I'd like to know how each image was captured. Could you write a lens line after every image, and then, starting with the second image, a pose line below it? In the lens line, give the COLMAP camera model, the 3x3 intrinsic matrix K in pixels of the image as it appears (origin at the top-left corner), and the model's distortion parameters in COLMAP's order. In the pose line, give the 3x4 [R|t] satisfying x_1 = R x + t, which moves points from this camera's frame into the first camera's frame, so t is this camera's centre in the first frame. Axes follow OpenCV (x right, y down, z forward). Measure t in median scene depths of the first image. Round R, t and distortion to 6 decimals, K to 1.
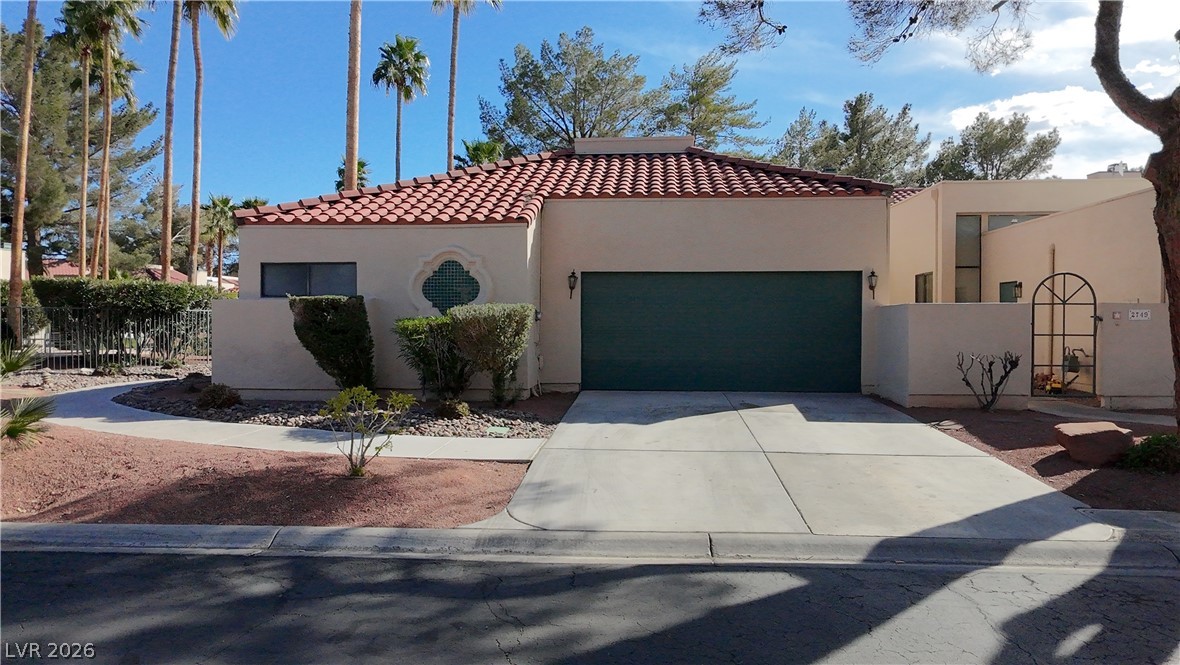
lens RADIAL K [[750.5, 0, 592.1], [0, 750.5, 328.0], [0, 0, 1]] dist [0.005542, -0.007587]
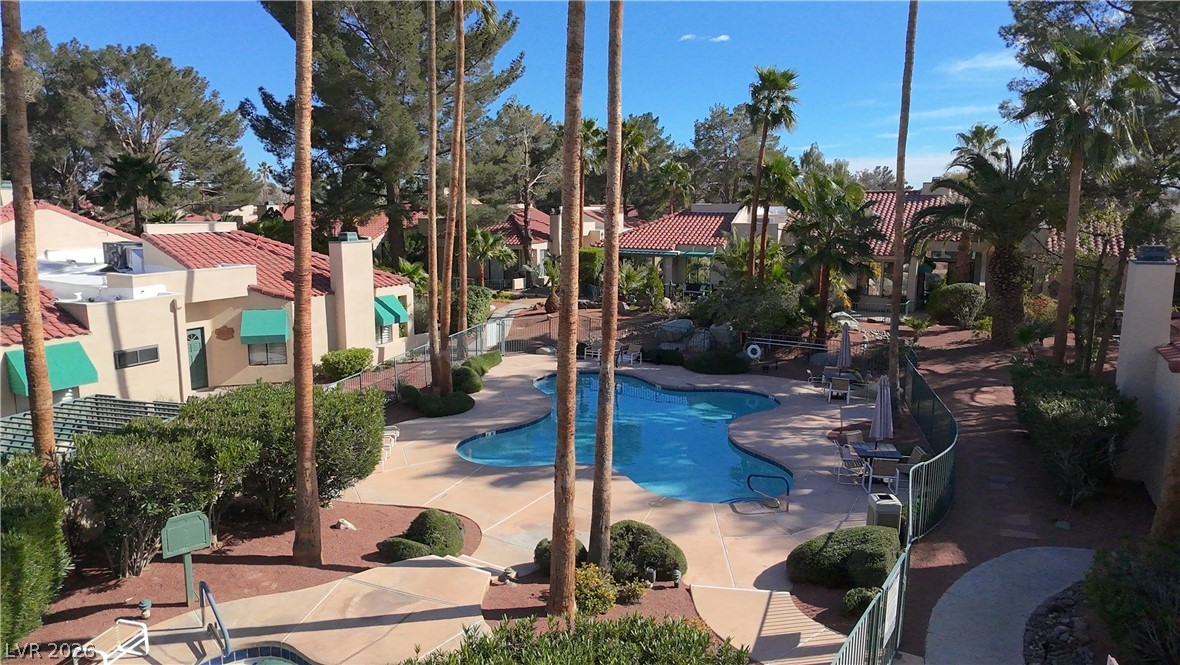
lens RADIAL K [[749.9, 0, 586.4], [0, 749.9, 326.1], [0, 0, 1]] dist [0.005243, -0.002487]
pose [[0.911688, 0.068216, -0.405180, -0.672490], [-0.005196, 0.987957, 0.154639, -0.370881], [0.410849, -0.138877, 0.901064, 1.084892]]
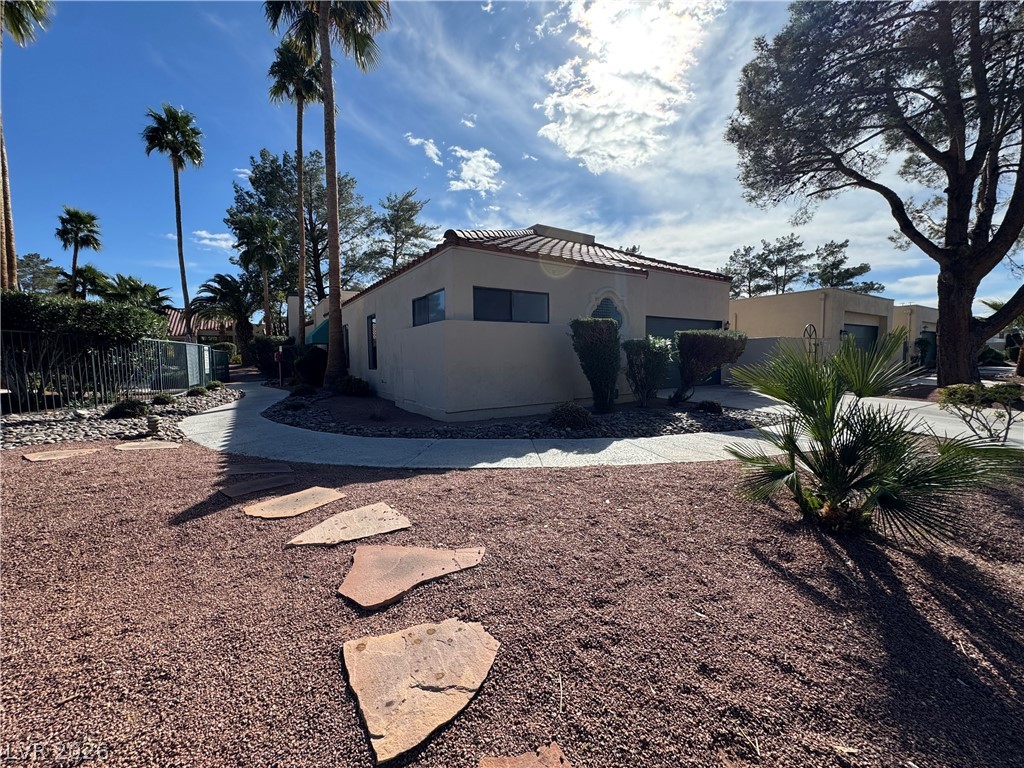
lens RADIAL K [[404.5, 0, 507.1], [0, 404.5, 386.9], [0, 0, 1]] dist [0.003515, 0.000770]
pose [[0.797043, -0.055434, 0.601373, -0.694045], [0.019008, 0.997588, 0.066763, 0.013909], [-0.603623, -0.041782, 0.796174, 0.488840]]
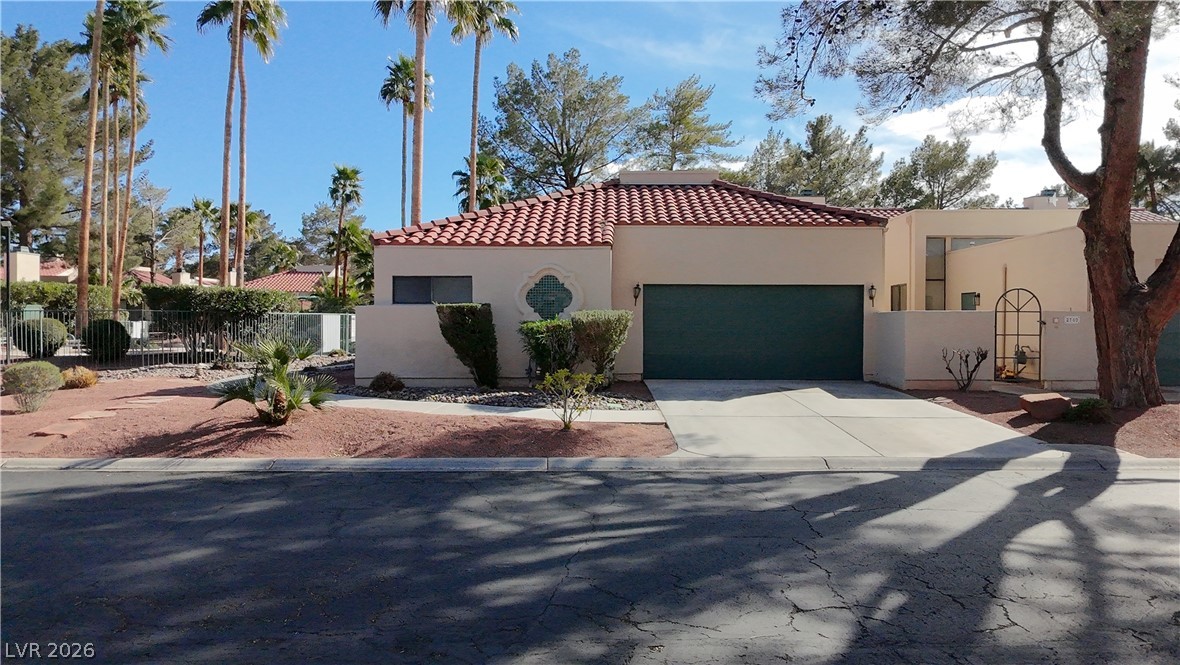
lens RADIAL K [[750.5, 0, 592.5], [0, 750.5, 327.7], [0, 0, 1]] dist [0.005542, -0.007587]
pose [[0.997451, 0.001734, 0.071336, -0.189492], [-0.001558, 0.999996, -0.002518, 0.000754], [-0.071340, 0.002400, 0.997449, -0.238003]]
